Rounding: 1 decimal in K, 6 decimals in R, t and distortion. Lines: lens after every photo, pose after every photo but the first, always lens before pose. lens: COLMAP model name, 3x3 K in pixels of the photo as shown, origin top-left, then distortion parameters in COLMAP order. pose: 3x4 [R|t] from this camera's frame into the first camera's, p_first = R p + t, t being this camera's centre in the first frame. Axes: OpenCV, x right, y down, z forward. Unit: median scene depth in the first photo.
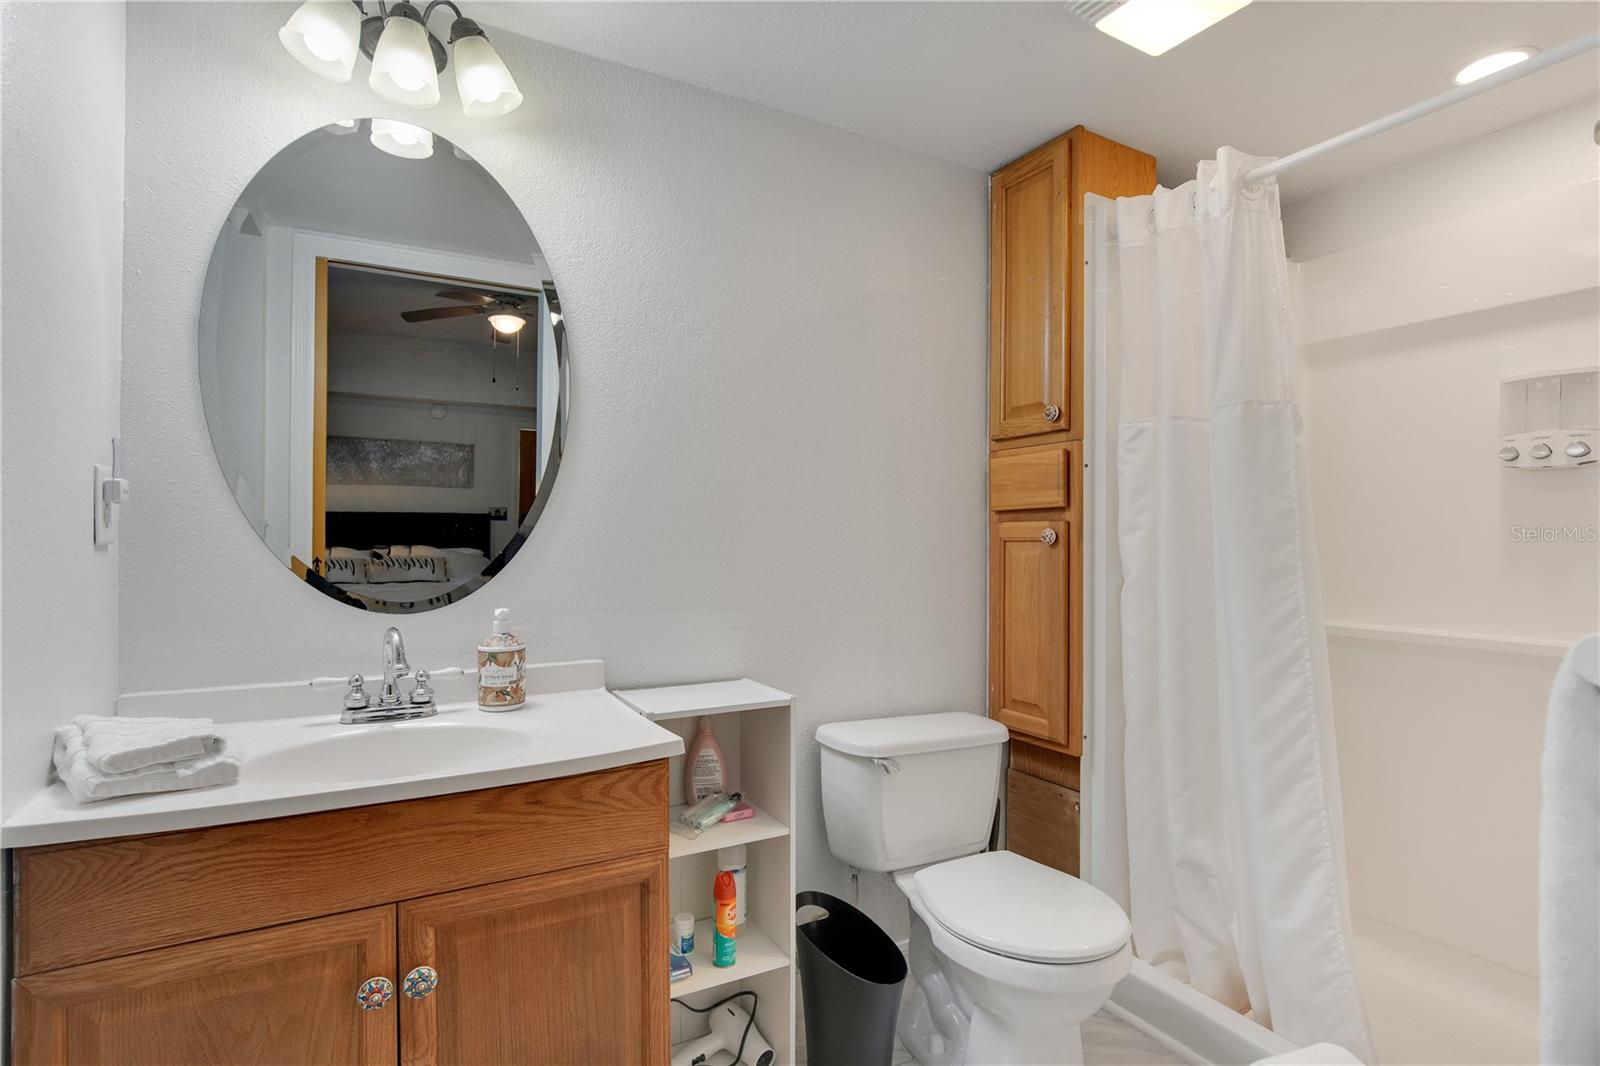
lens RADIAL K [[768.3, 0, 804.4], [0, 768.3, 541.9], [0, 0, 1]] dist [-0.017323, 0.000300]
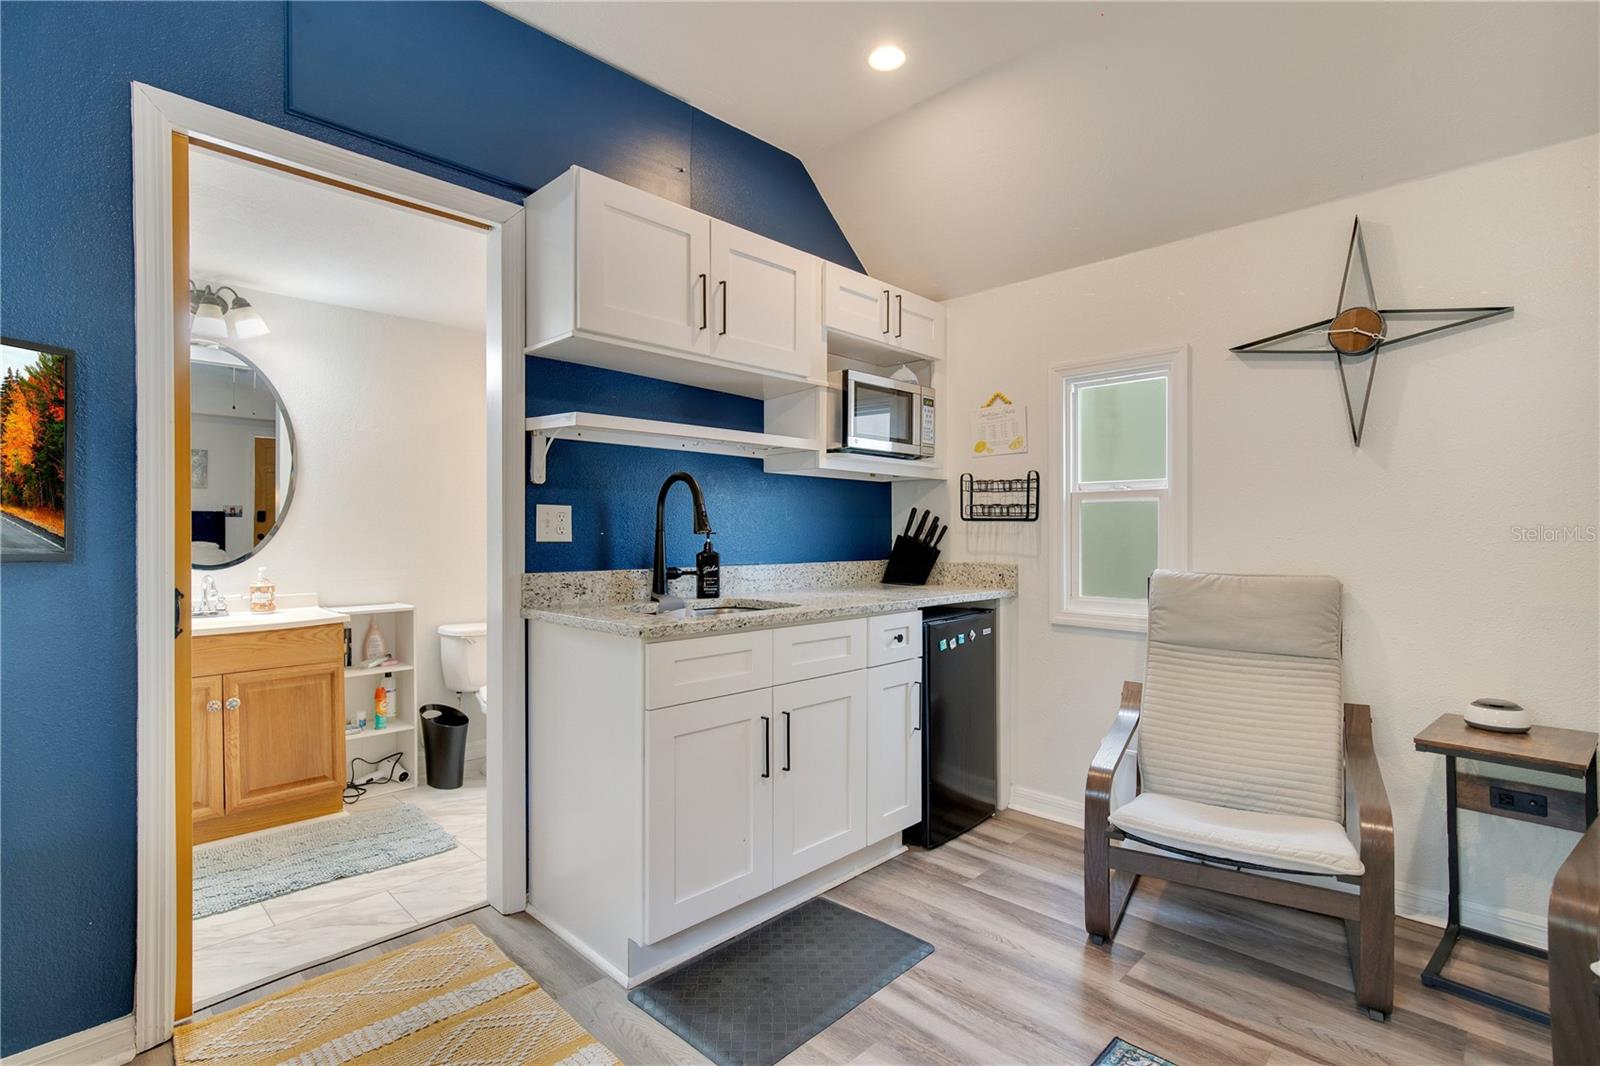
lens RADIAL K [[758.4, 0, 795.0], [0, 758.4, 528.6], [0, 0, 1]] dist [0.001200, 0.000292]
pose [[0.963123, -0.009074, 0.268907, 0.492363], [0.009758, 0.999952, -0.001205, -0.006080], [-0.268883, 0.003784, 0.963165, -1.511557]]
